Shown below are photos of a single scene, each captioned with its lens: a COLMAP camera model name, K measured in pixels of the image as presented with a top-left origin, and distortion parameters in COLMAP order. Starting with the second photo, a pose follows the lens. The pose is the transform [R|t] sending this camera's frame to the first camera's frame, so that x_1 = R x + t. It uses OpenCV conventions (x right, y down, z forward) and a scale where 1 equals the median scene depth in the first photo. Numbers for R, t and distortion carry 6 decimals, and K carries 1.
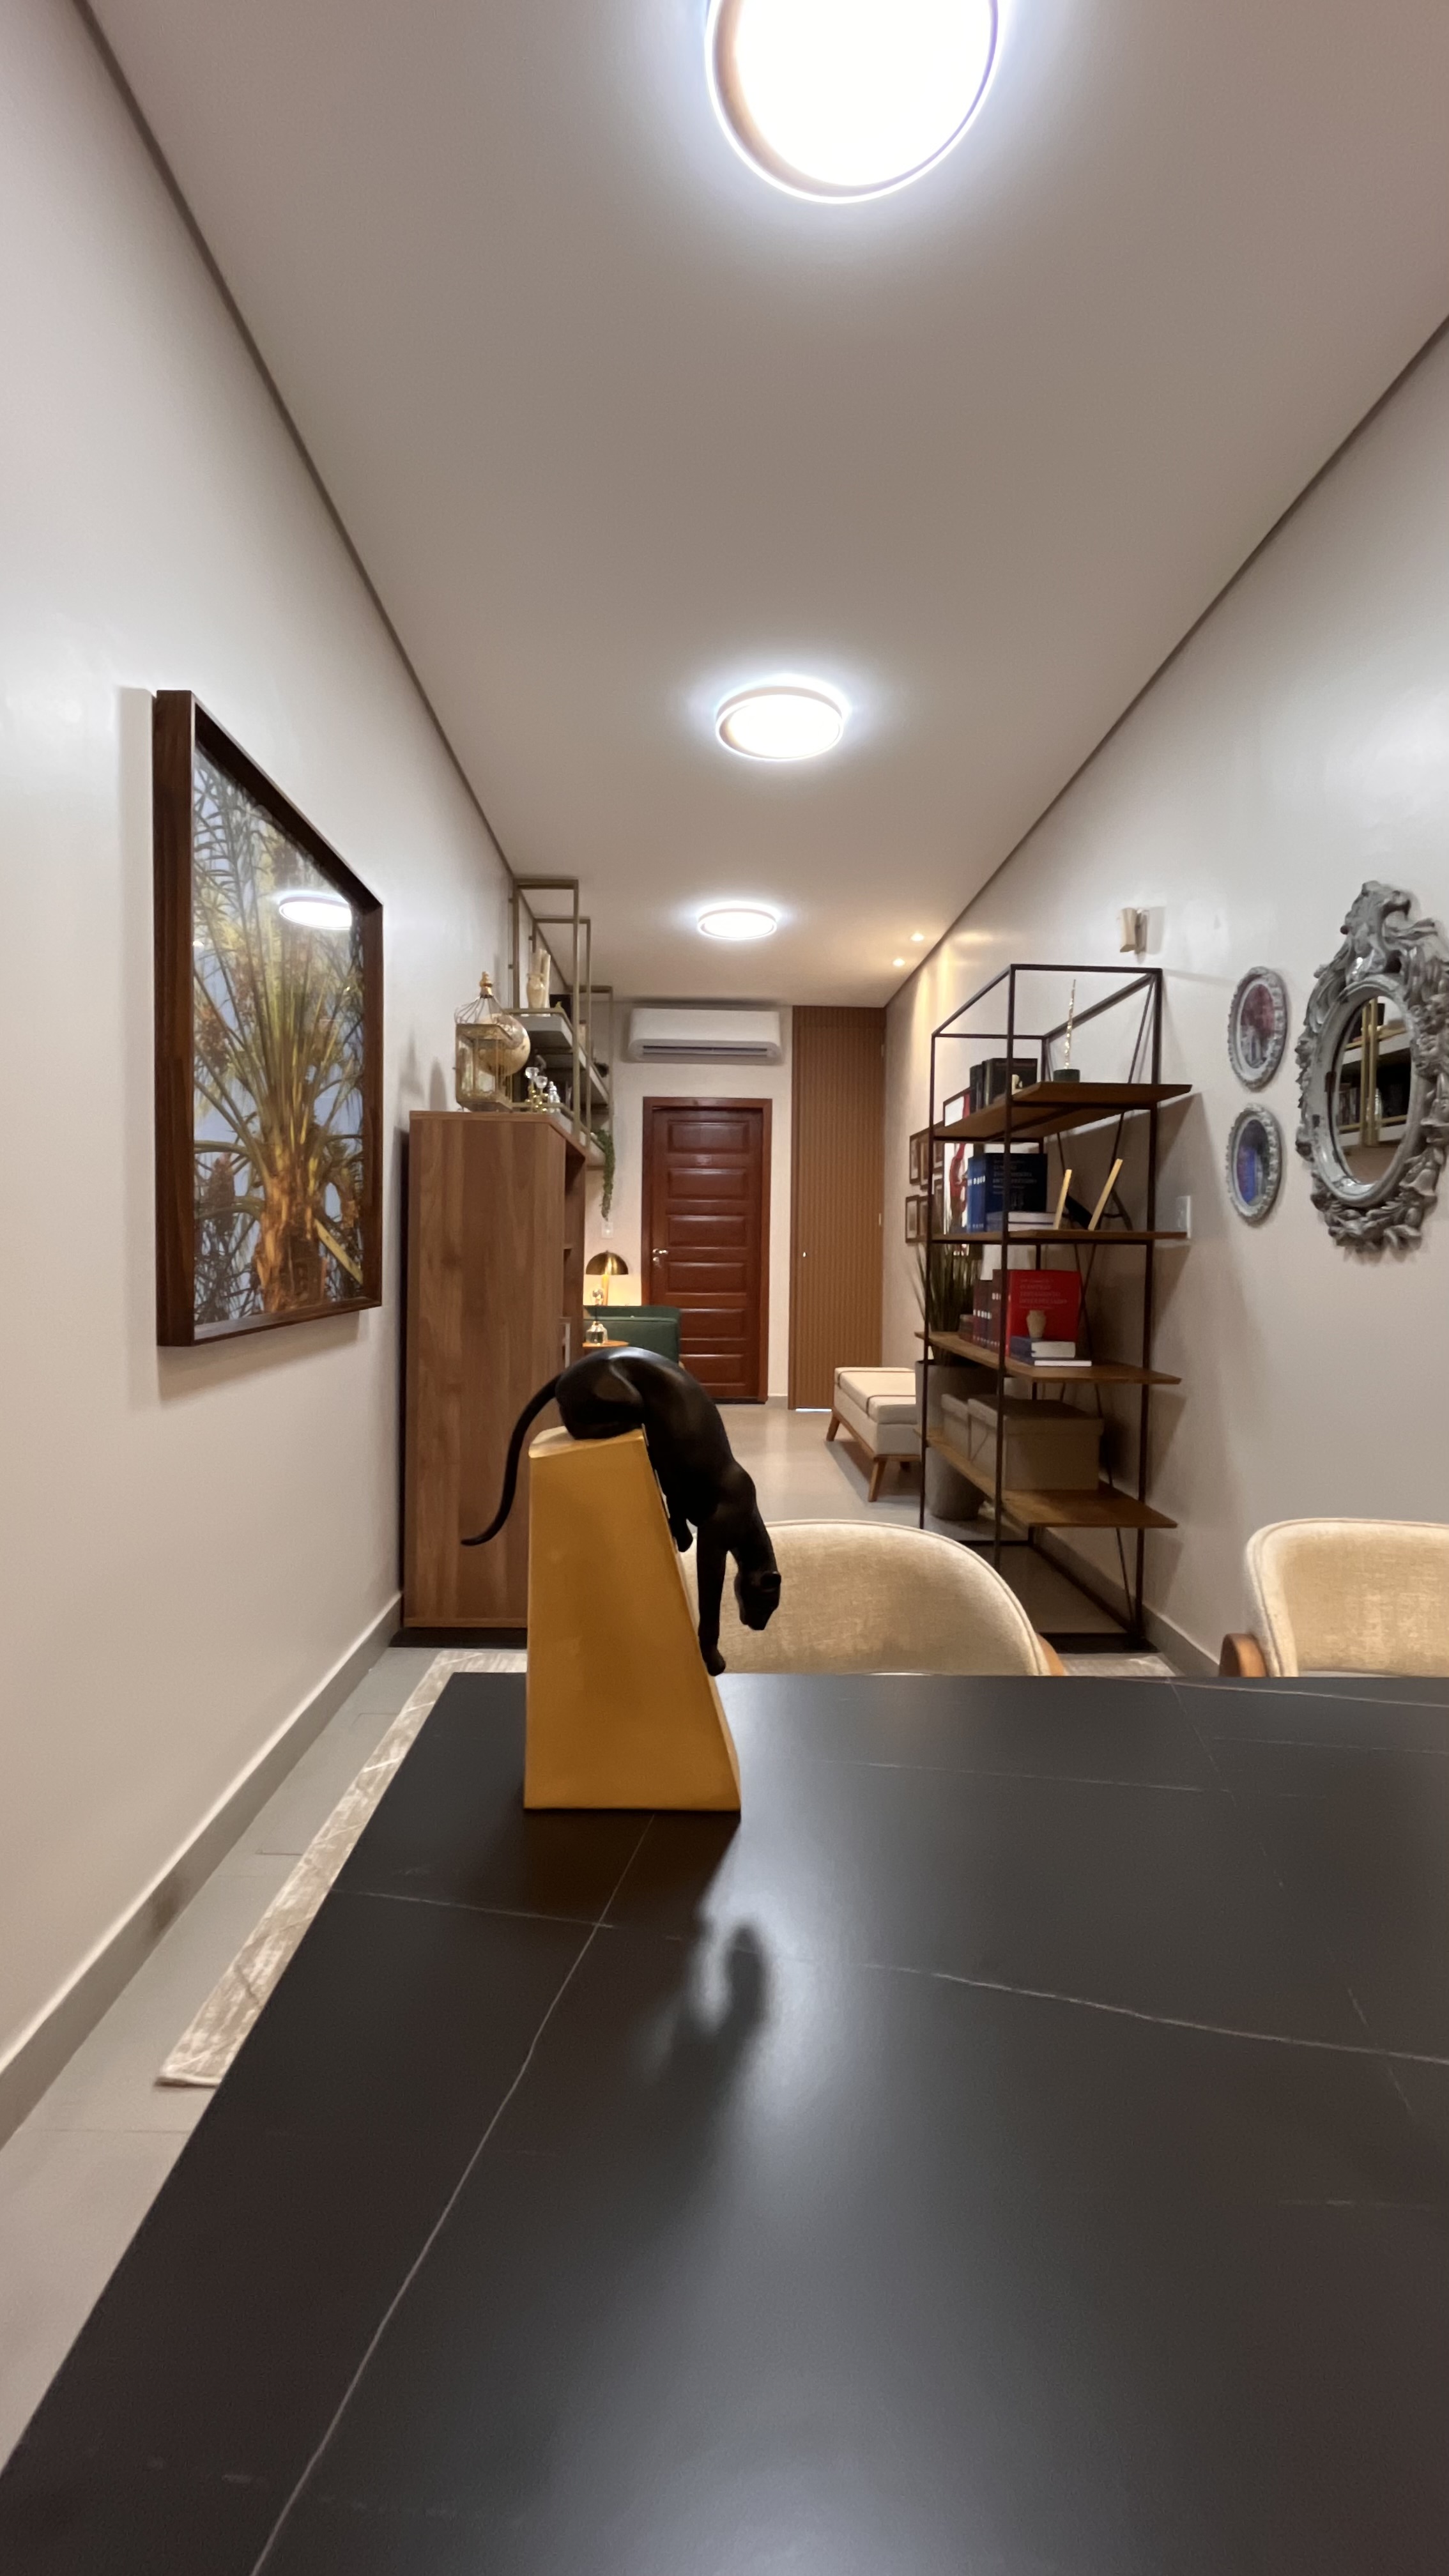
lens RADIAL K [[1048.3, 0, 717.0], [0, 1048.3, 1280.2], [0, 0, 1]] dist [-0.000868, -0.001178]
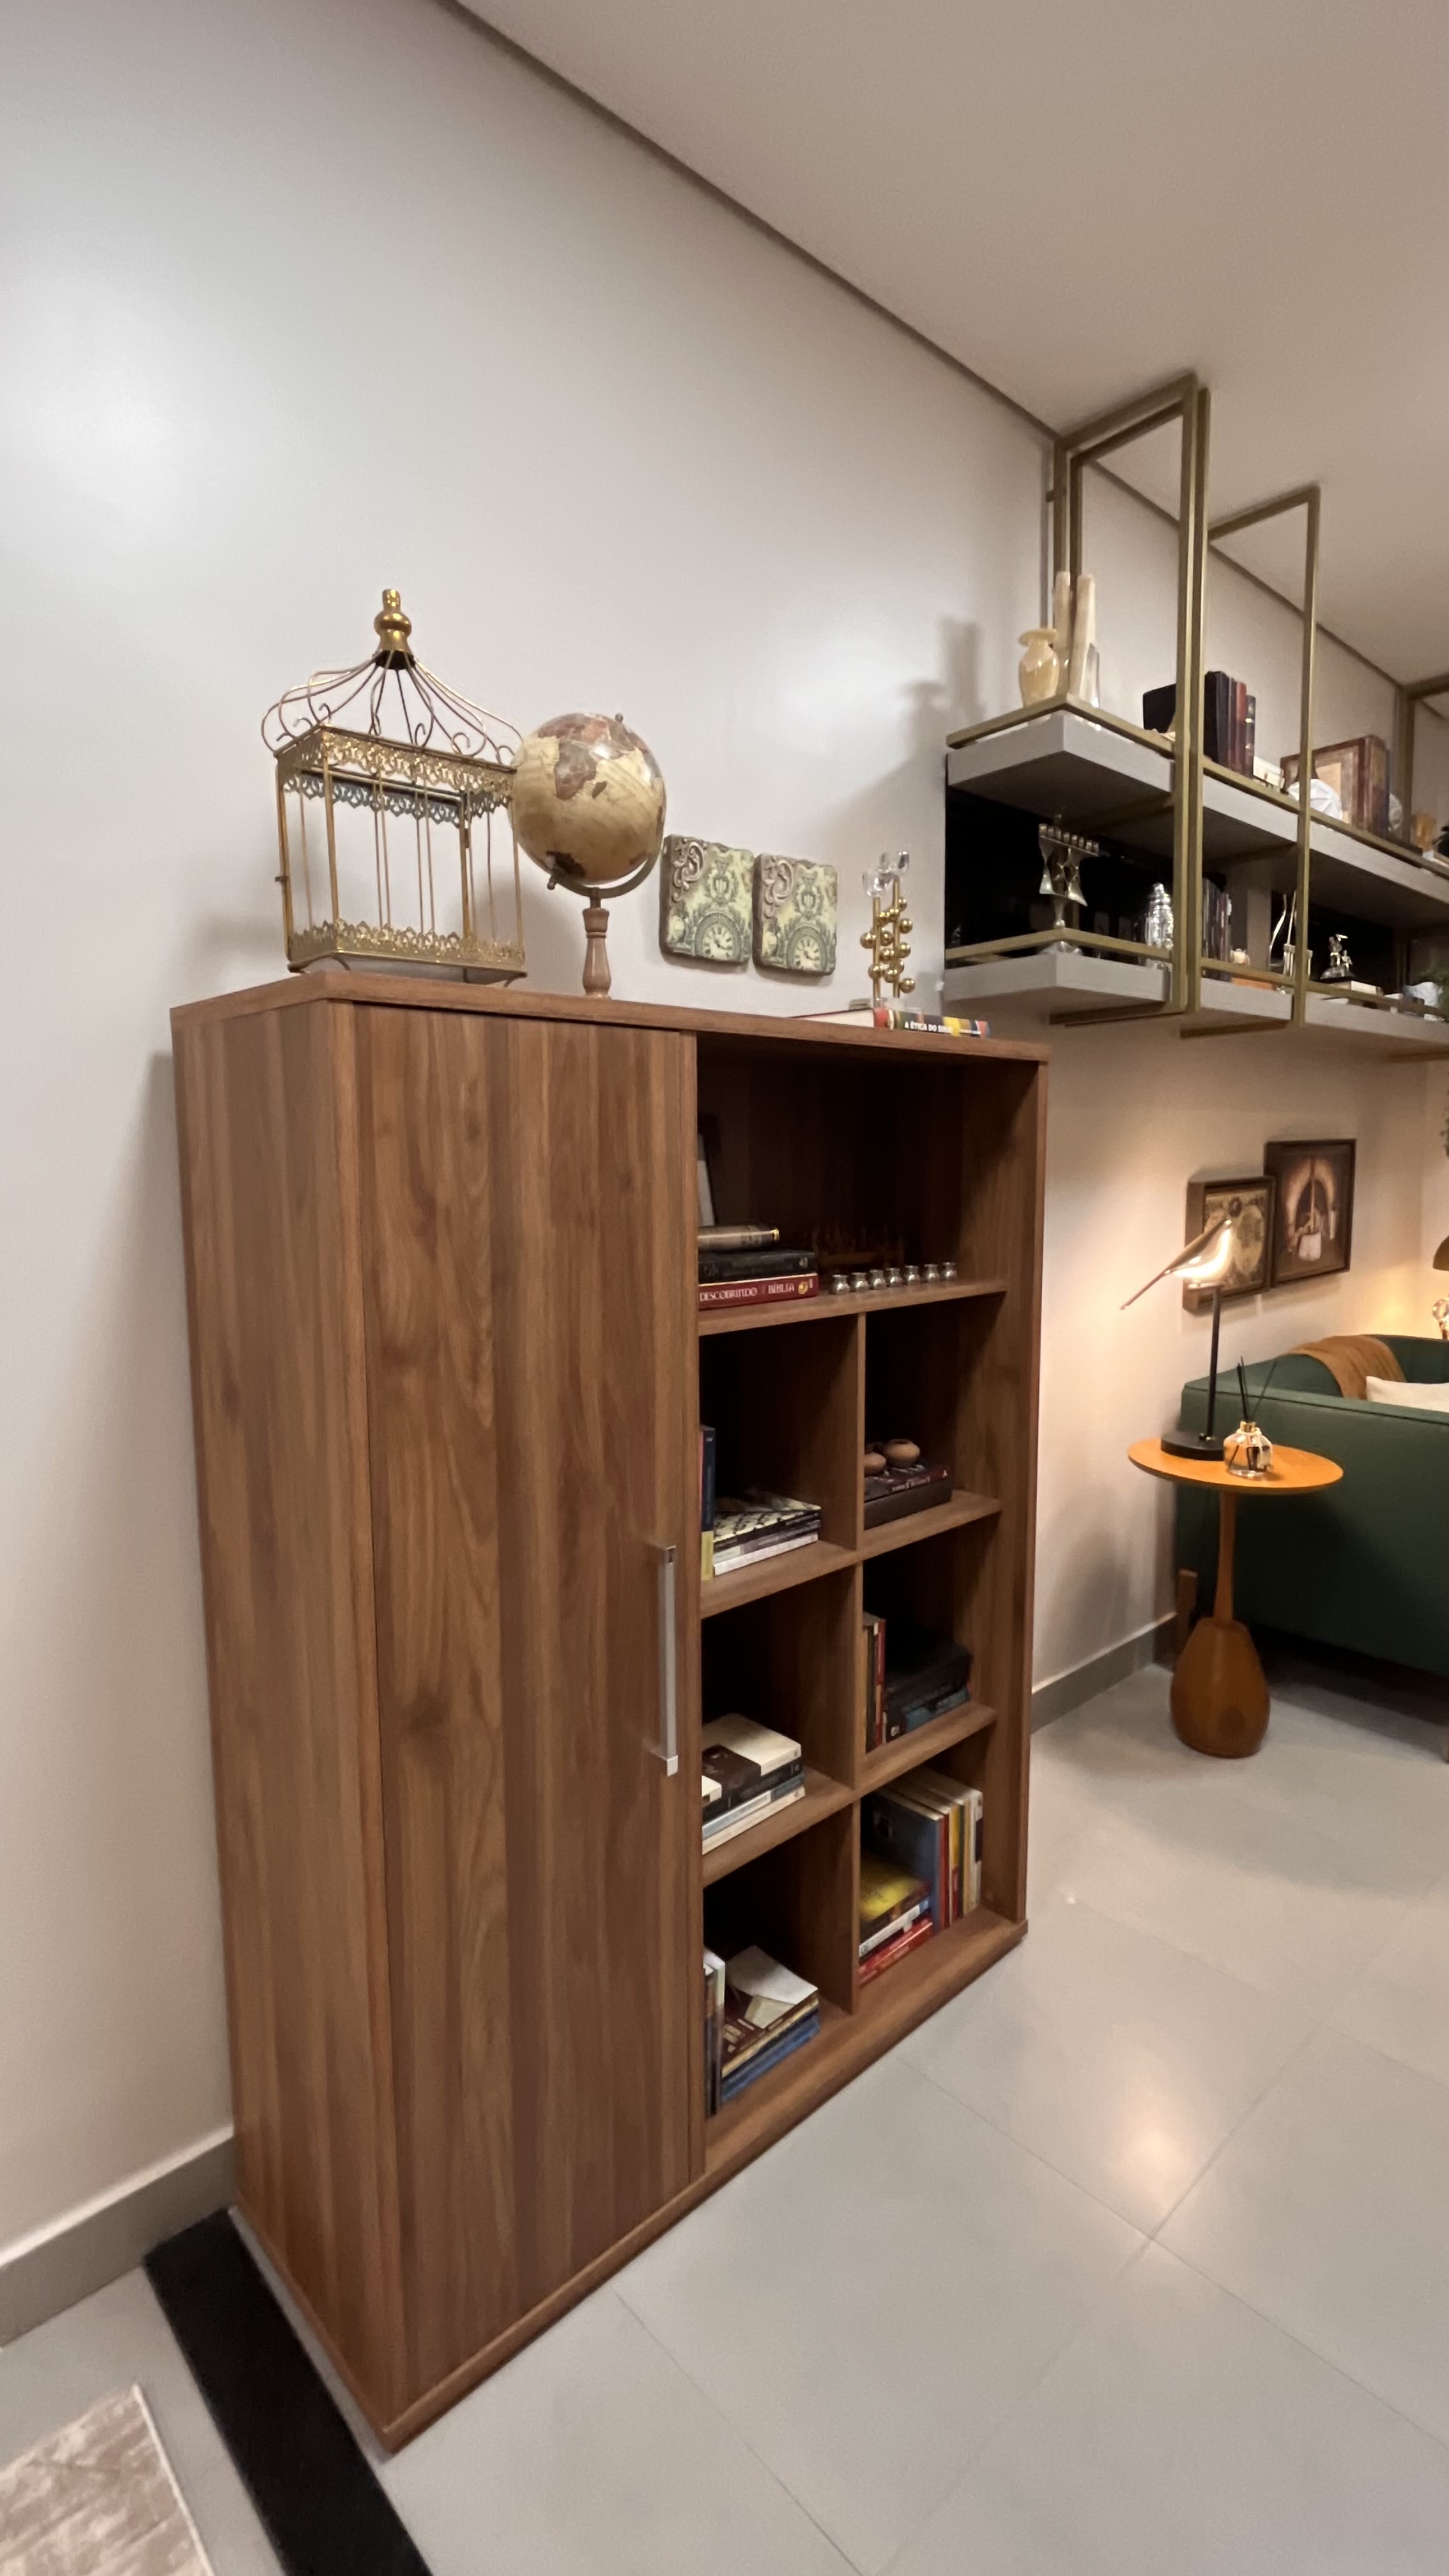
lens RADIAL K [[1188.4, 0, 719.3], [0, 1188.4, 1289.2], [0, 0, 1]] dist [-0.005698, -0.000547]
pose [[0.658115, 0.062606, -0.750310, 0.174055], [-0.003979, 0.996812, 0.079684, -0.086916], [0.752907, -0.049455, 0.656266, 0.807708]]
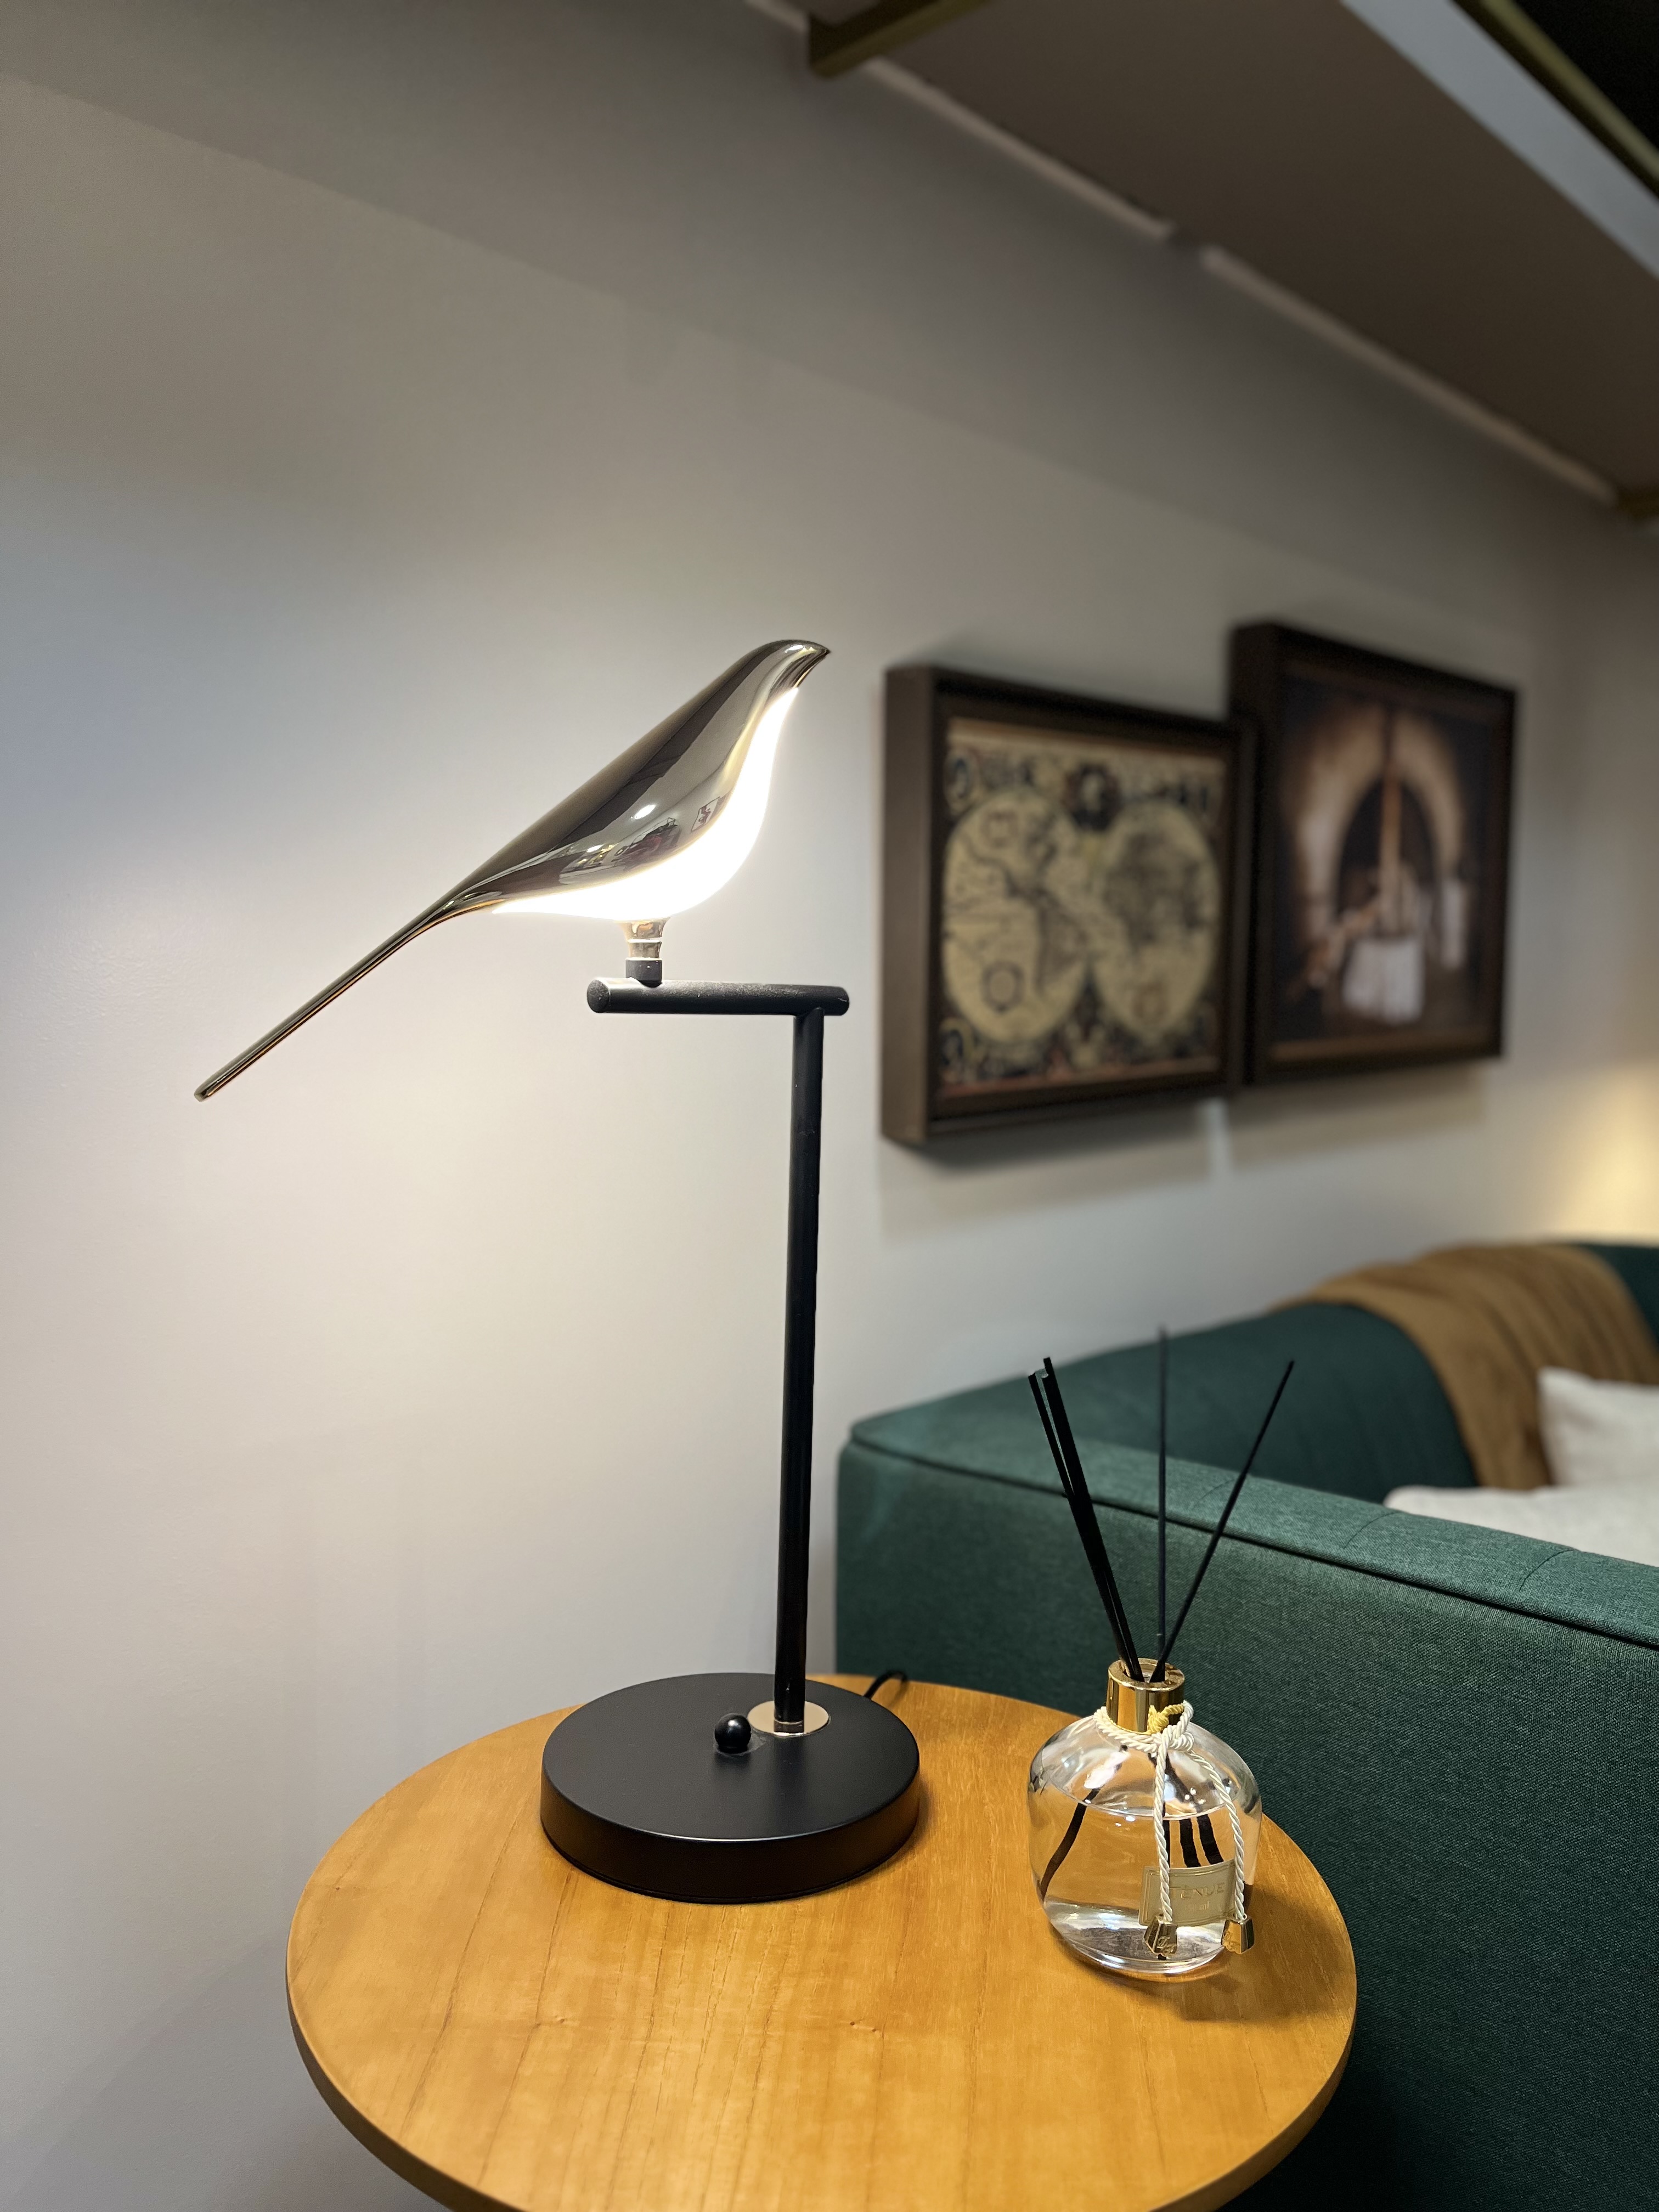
lens RADIAL K [[1706.2, 0, 823.7], [0, 1706.2, 1107.7], [0, 0, 1]] dist [0.003922, -0.002287]
pose [[0.713795, 0.049358, -0.698613, -0.050075], [-0.020866, 0.998569, 0.049230, -0.020462], [0.700043, -0.020563, 0.713804, 1.459159]]
